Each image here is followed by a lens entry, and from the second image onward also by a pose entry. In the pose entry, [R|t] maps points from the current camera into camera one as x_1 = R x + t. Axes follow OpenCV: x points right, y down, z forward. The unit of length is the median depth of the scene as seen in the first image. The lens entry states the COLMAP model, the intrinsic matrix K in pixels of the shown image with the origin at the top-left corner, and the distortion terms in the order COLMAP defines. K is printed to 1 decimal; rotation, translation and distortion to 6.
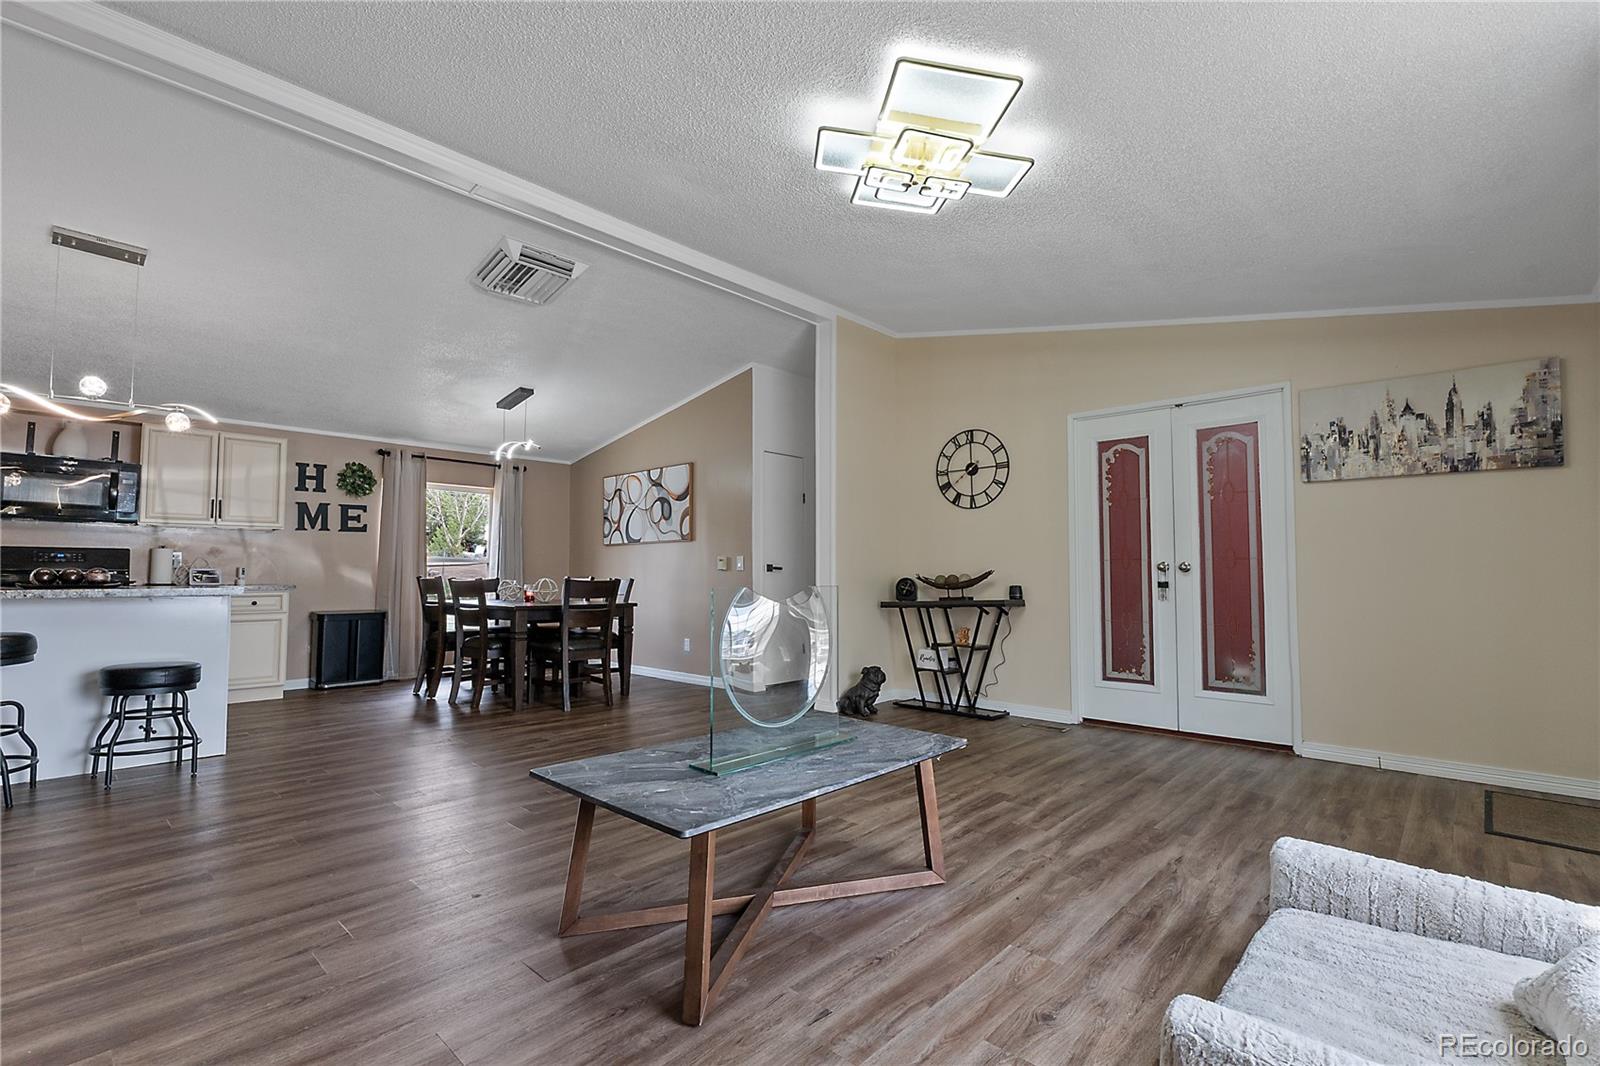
lens RADIAL K [[719.4, 0, 799.6], [0, 719.4, 535.2], [0, 0, 1]] dist [-0.013767, 0.001389]
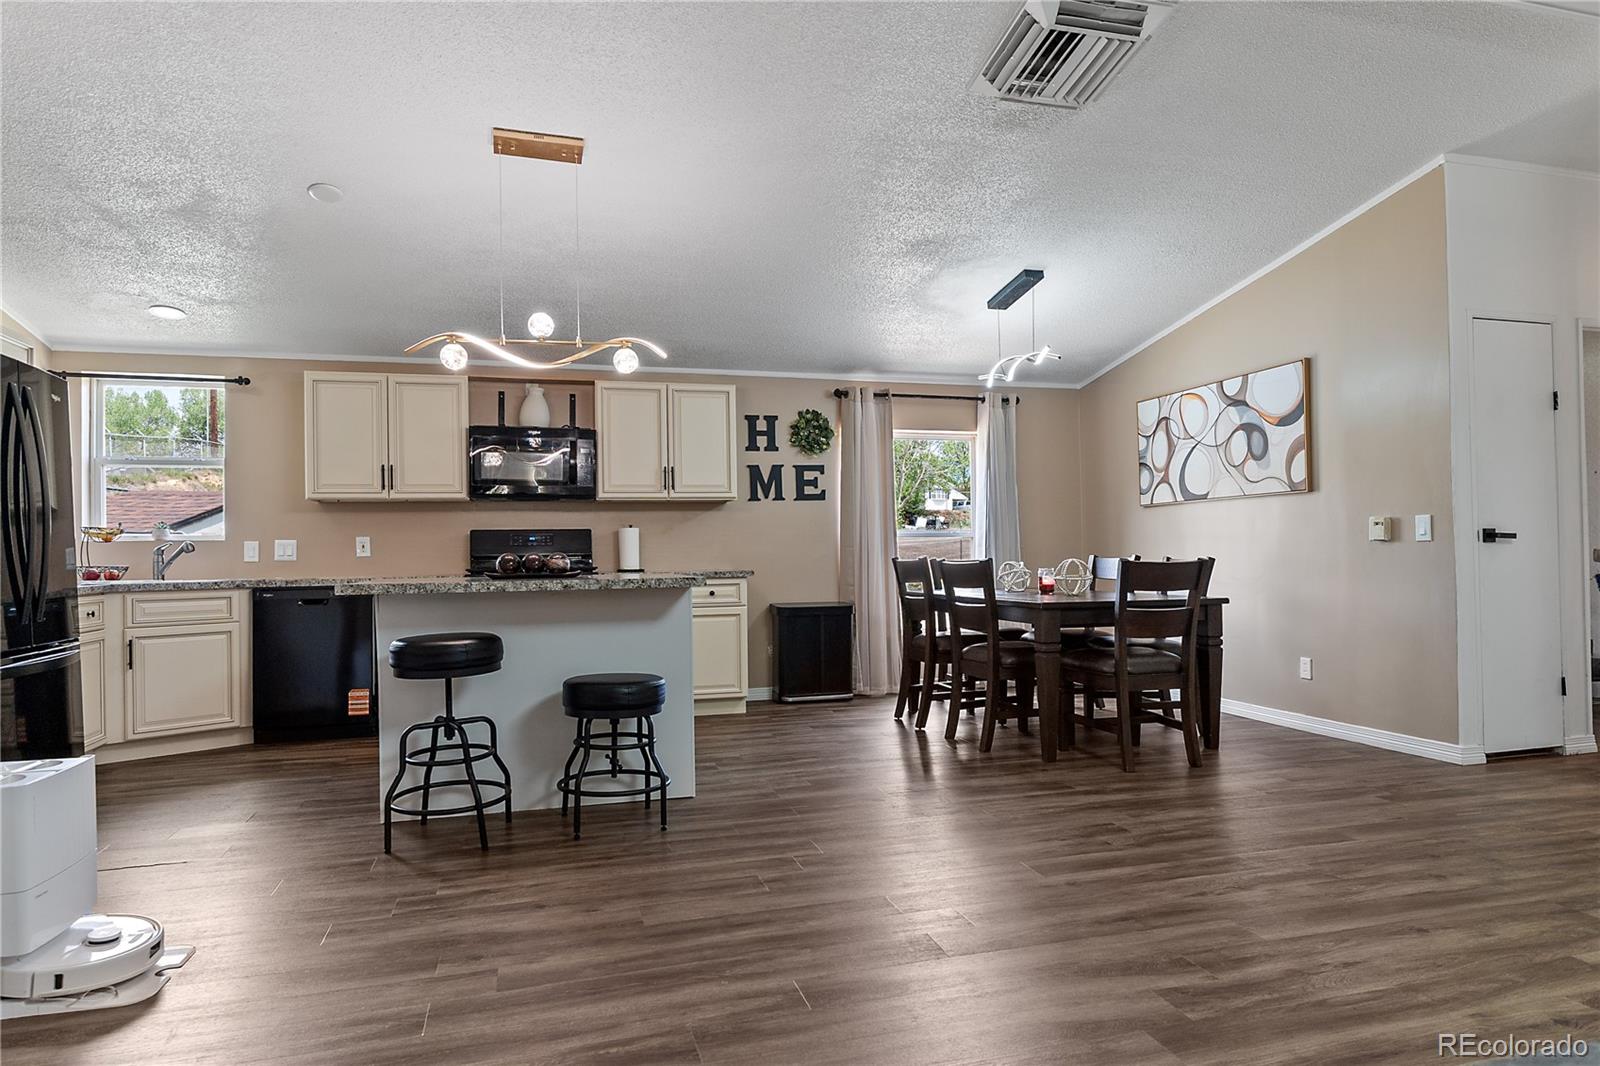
lens RADIAL K [[935.7, 0, 793.5], [0, 935.7, 540.1], [0, 0, 1]] dist [-0.003432, -0.002587]
pose [[0.852257, -0.019229, -0.522770, -0.145080], [0.041833, 0.998629, 0.031467, 0.007042], [0.521448, -0.048687, 0.851893, 0.167521]]
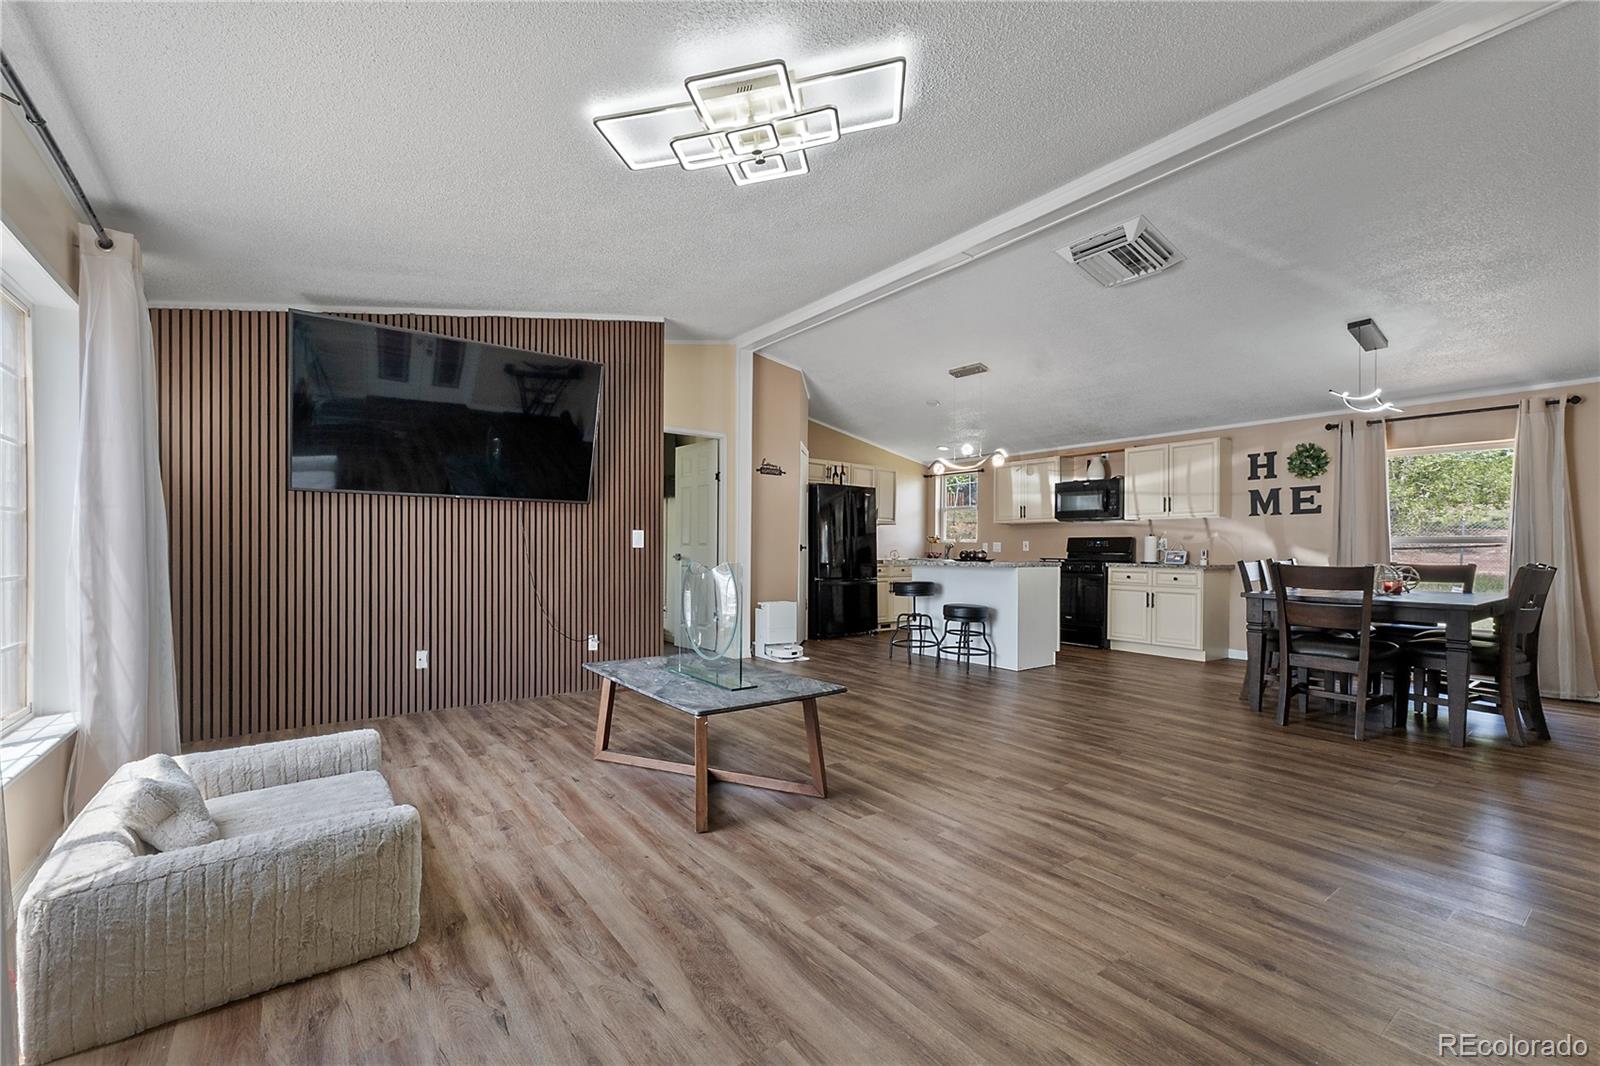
lens RADIAL K [[675.2, 0, 795.3], [0, 675.2, 548.0], [0, 0, 1]] dist [0.003627, 0.000295]
pose [[-0.184942, -0.004391, -0.982740, 0.534430], [0.043493, 0.998974, -0.012648, 0.029708], [0.981786, -0.045081, -0.184562, 0.605974]]
